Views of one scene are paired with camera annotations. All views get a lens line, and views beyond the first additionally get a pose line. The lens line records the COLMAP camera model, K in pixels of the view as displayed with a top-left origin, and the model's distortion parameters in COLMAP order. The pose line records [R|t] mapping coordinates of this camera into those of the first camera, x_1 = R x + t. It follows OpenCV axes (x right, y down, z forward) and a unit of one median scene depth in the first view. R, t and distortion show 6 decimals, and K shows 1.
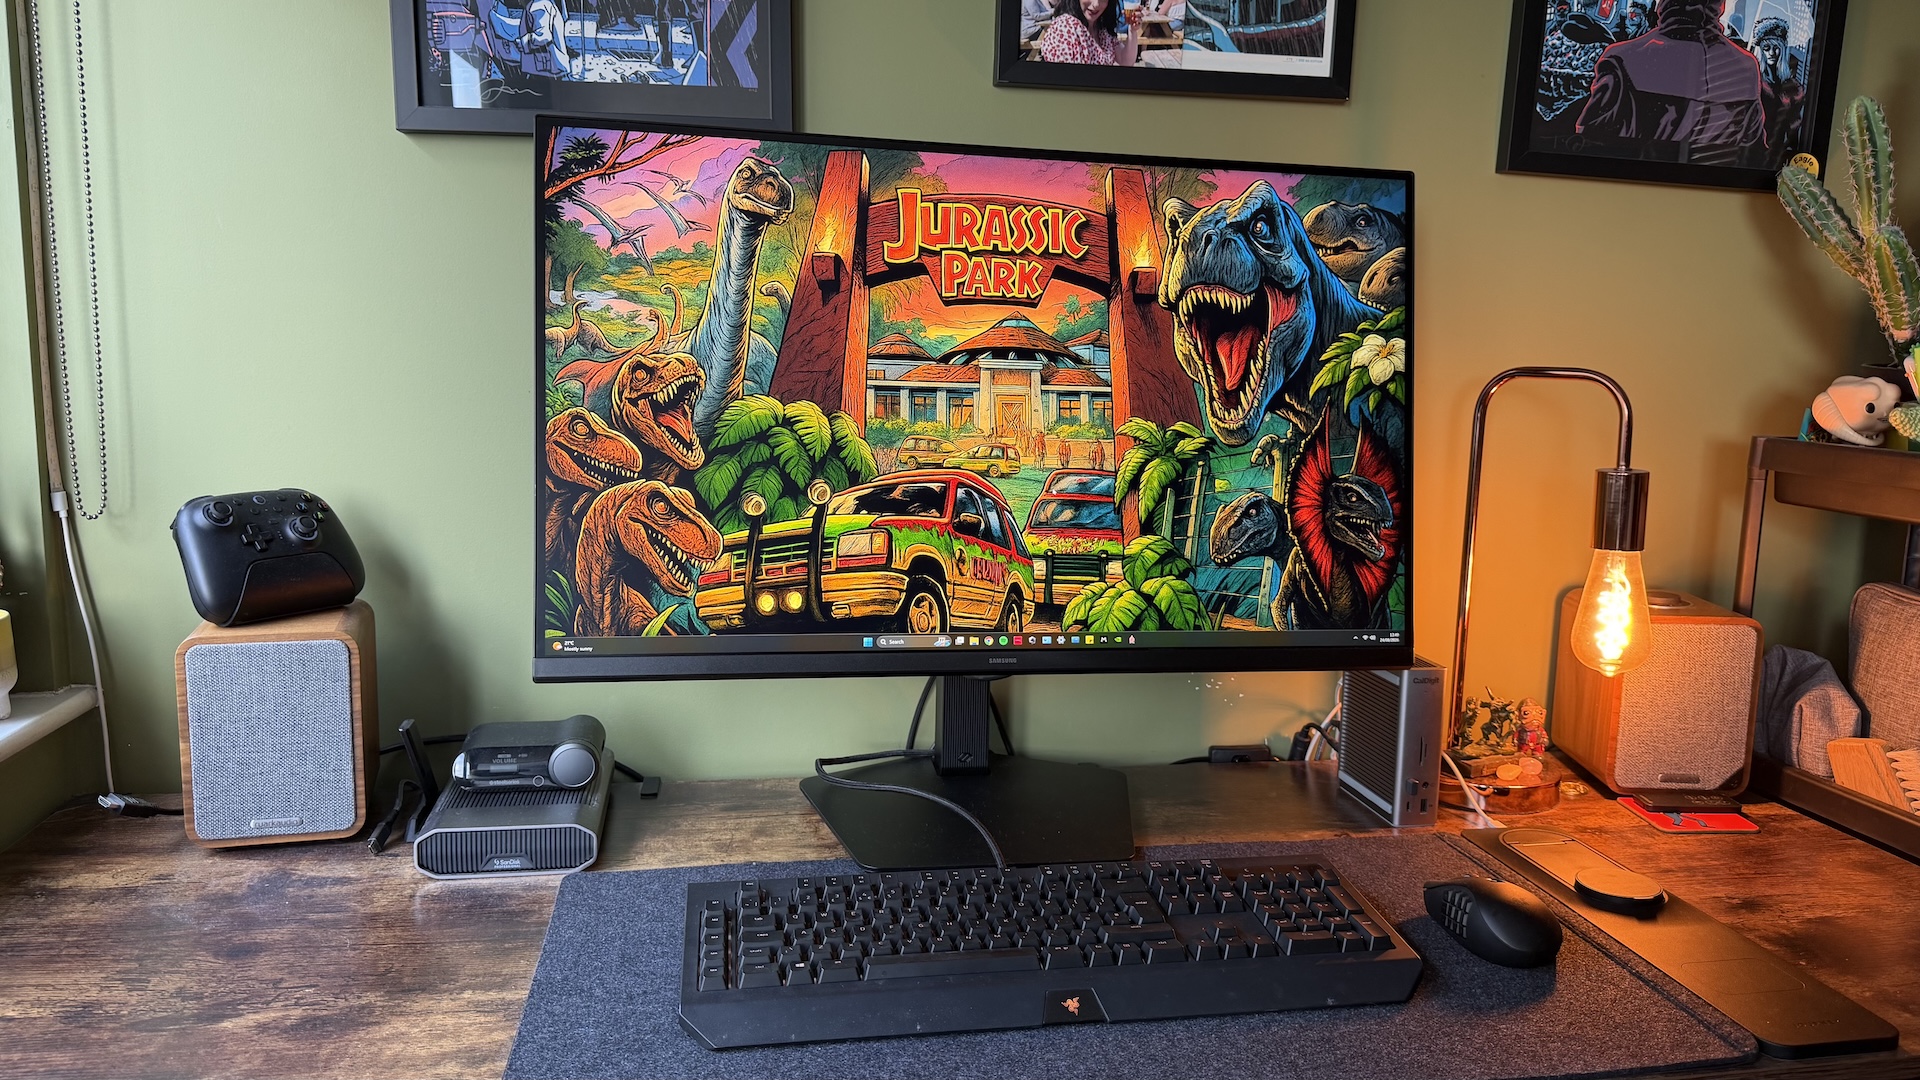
lens RADIAL K [[1367.2, 0, 958.0], [0, 1367.2, 545.7], [0, 0, 1]] dist [0.012258, -0.026839]
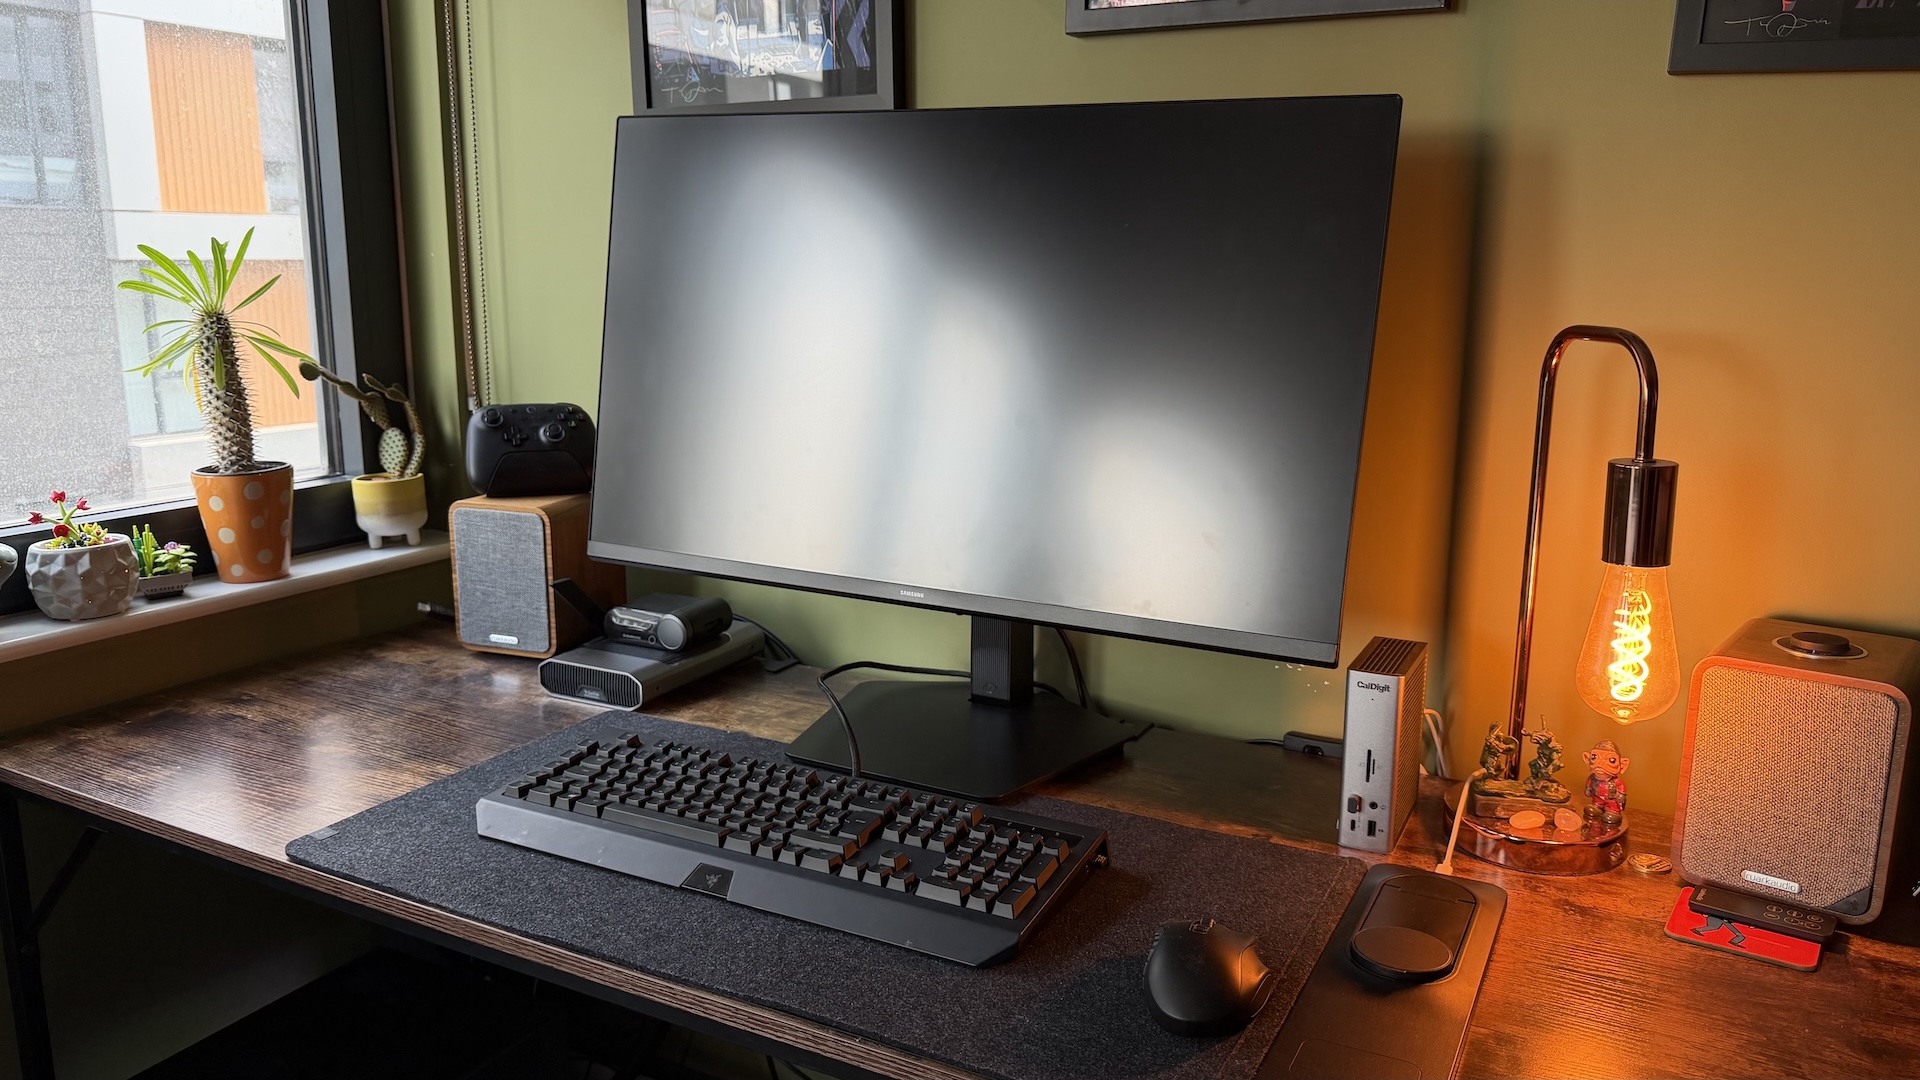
lens RADIAL K [[1367.2, 0, 958.0], [0, 1367.2, 545.7], [0, 0, 1]] dist [0.012258, -0.026839]
pose [[0.793252, 0.111528, -0.598592, 0.631848], [-0.080854, 0.993670, 0.077990, -0.036763], [0.603501, -0.013467, 0.797249, 0.142298]]
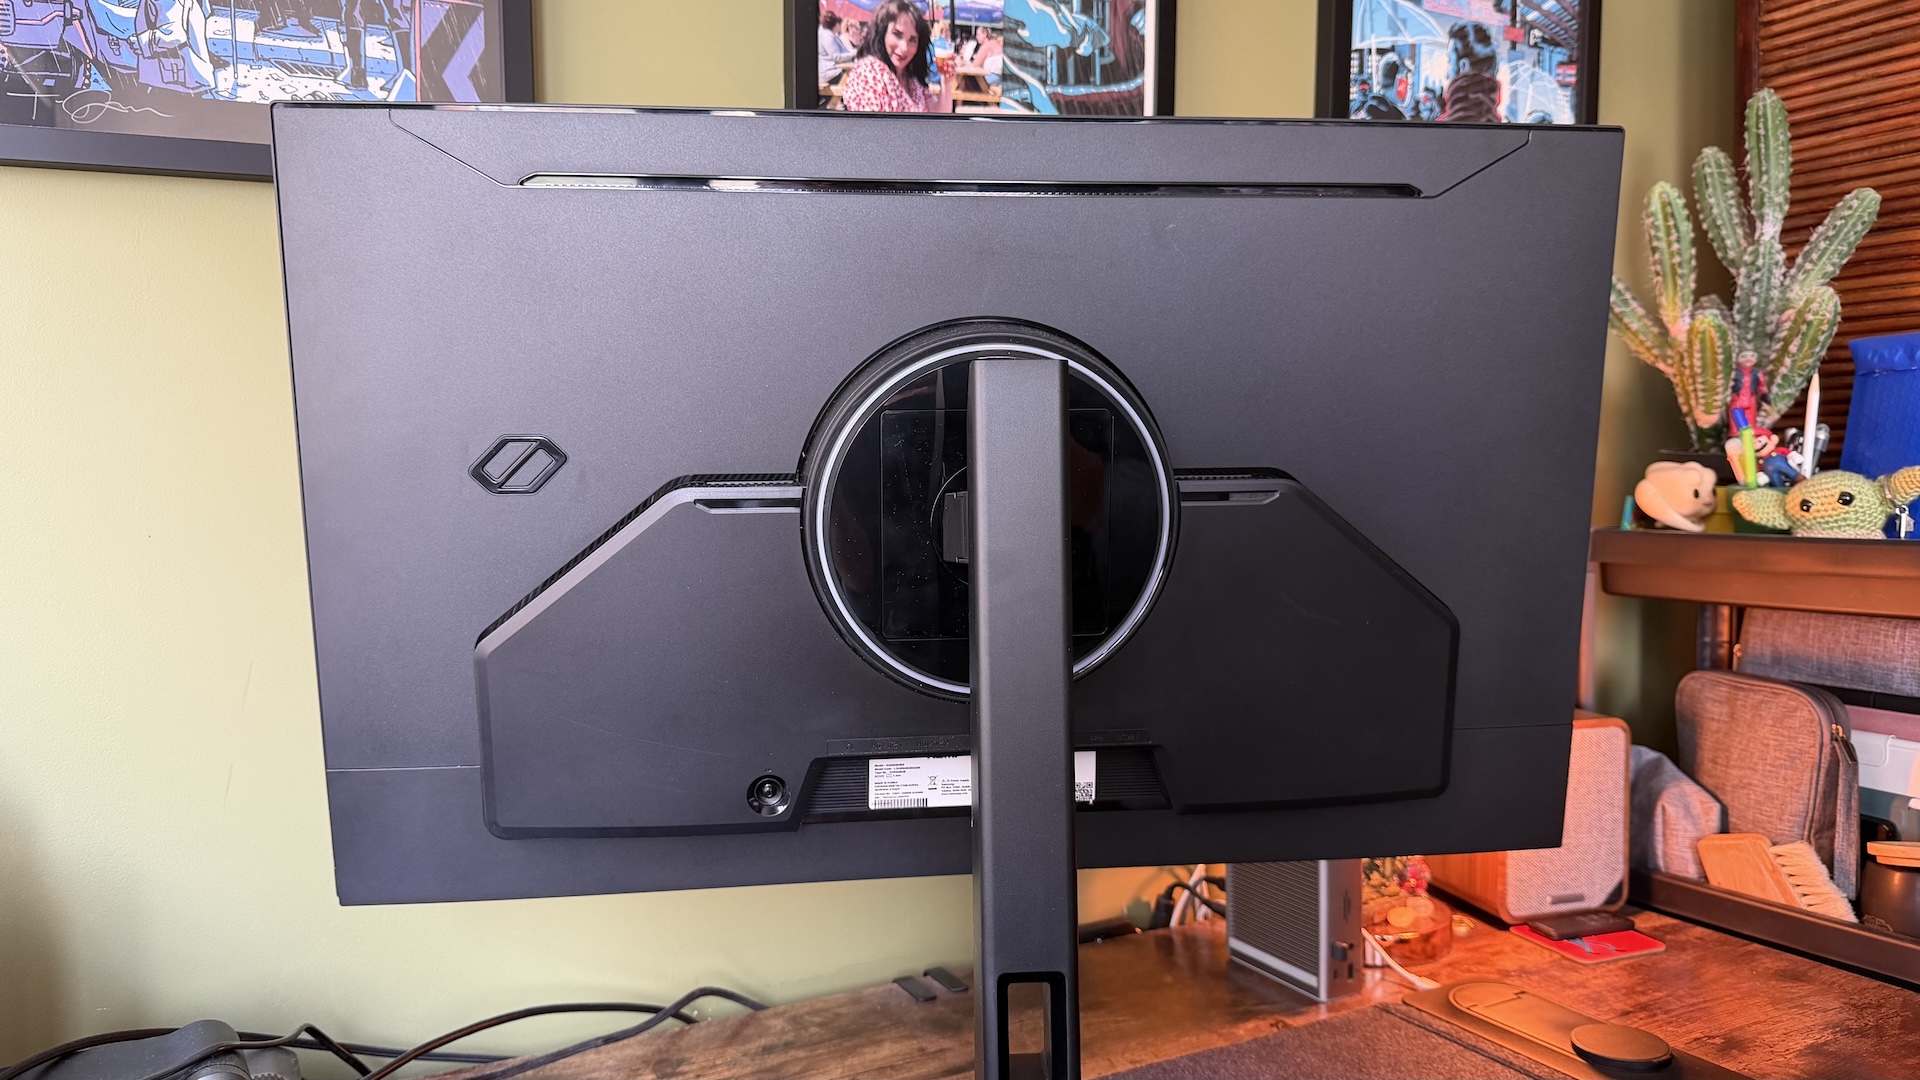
lens RADIAL K [[1377.2, 0, 958.9], [0, 1377.2, 539.2], [0, 0, 1]] dist [0.011916, -0.032363]
pose [[0.950604, -0.044426, 0.307209, -0.144094], [0.074520, 0.993423, -0.086929, -0.021670], [-0.301327, 0.105529, 0.947663, 0.228402]]
